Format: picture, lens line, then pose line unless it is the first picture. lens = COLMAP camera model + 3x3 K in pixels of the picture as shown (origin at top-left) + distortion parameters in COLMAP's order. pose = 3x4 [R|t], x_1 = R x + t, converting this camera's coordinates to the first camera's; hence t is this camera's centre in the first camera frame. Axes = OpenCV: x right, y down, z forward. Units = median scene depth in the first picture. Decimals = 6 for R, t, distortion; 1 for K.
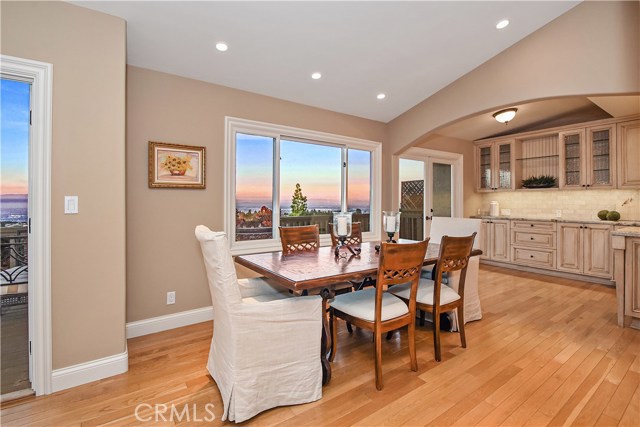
lens RADIAL K [[285.4, 0, 314.7], [0, 285.4, 200.7], [0, 0, 1]] dist [-0.000463, -0.000532]
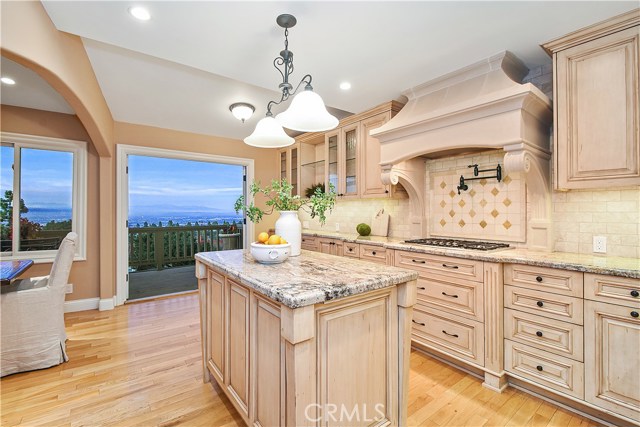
lens RADIAL K [[285.8, 0, 301.9], [0, 285.8, 210.8], [0, 0, 1]] dist [0.000755, -0.000040]
pose [[0.999157, 0.000962, 0.041044, 1.043323], [-0.001021, 0.999998, 0.001422, -0.006552], [-0.041042, -0.001463, 0.999156, 0.184208]]
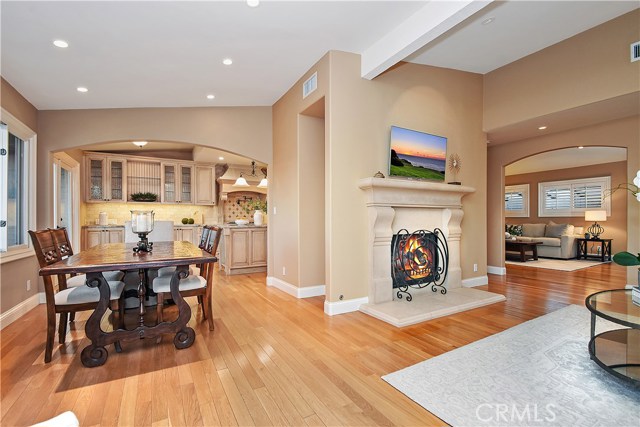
lens RADIAL K [[282.1, 0, 322.9], [0, 282.1, 216.3], [0, 0, 1]] dist [0.001597, -0.010772]
pose [[0.063708, 0.005930, 0.997951, -0.633808], [-0.001317, 0.999982, -0.005858, 0.041940], [-0.997968, -0.000942, 0.063714, 0.181584]]
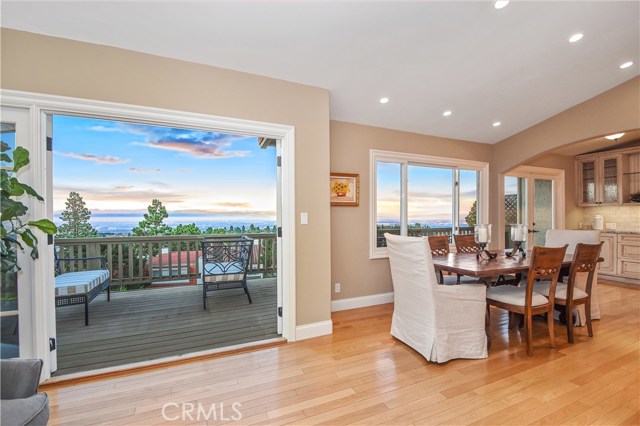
lens RADIAL K [[282.1, 0, 322.9], [0, 282.1, 215.8], [0, 0, 1]] dist [0.001597, -0.010772]
pose [[0.984600, -0.001756, -0.174815, -0.265468], [0.002392, 0.999991, 0.003424, -0.002390], [0.174807, -0.003789, 0.984595, -0.246238]]
